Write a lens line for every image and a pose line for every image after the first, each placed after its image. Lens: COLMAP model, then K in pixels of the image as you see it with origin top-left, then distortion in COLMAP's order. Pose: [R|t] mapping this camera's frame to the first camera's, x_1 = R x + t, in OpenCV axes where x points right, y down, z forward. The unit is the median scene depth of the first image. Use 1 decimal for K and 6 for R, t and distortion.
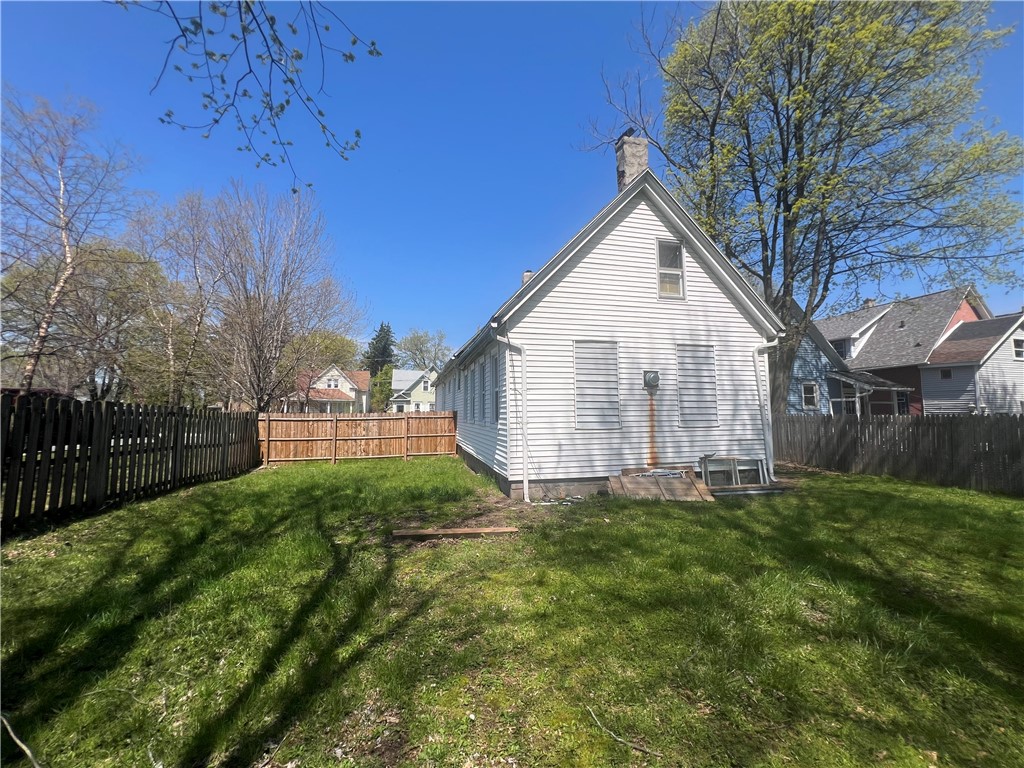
lens RADIAL K [[408.7, 0, 512.4], [0, 408.7, 384.1], [0, 0, 1]] dist [0.001587, 0.000151]
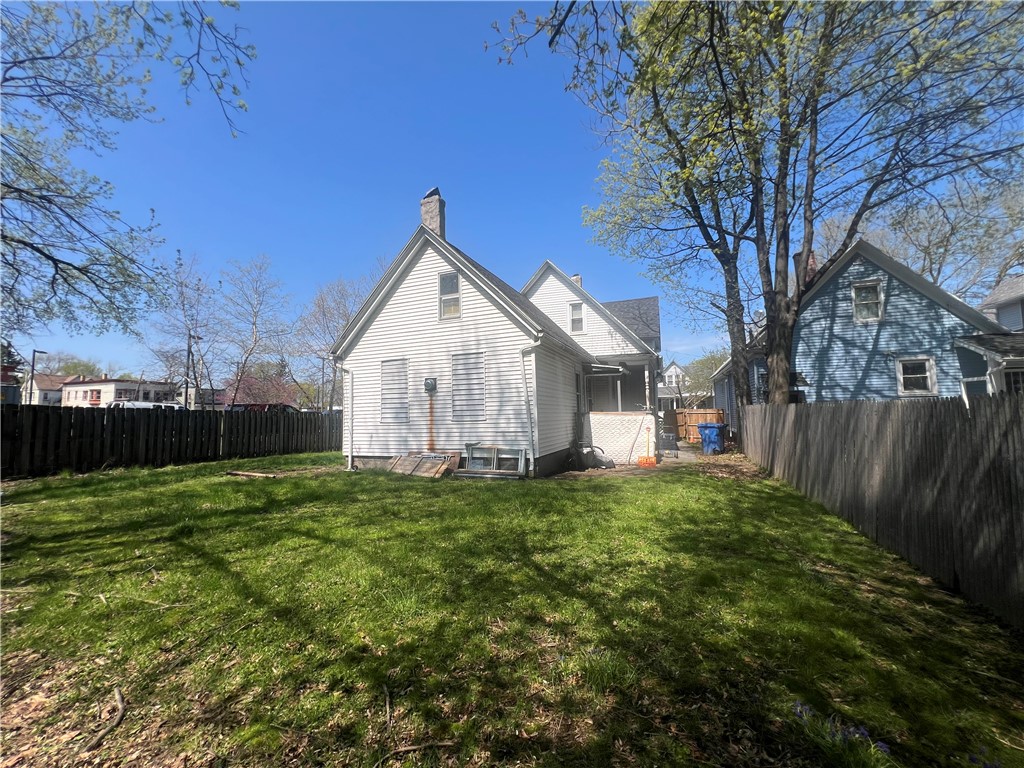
lens RADIAL K [[408.7, 0, 512.5], [0, 408.7, 383.6], [0, 0, 1]] dist [0.001587, 0.000151]
pose [[0.820114, -0.056673, -0.569387, 1.256020], [0.061540, 0.998047, -0.010700, 0.014972], [0.568881, -0.026265, 0.822000, 0.073682]]
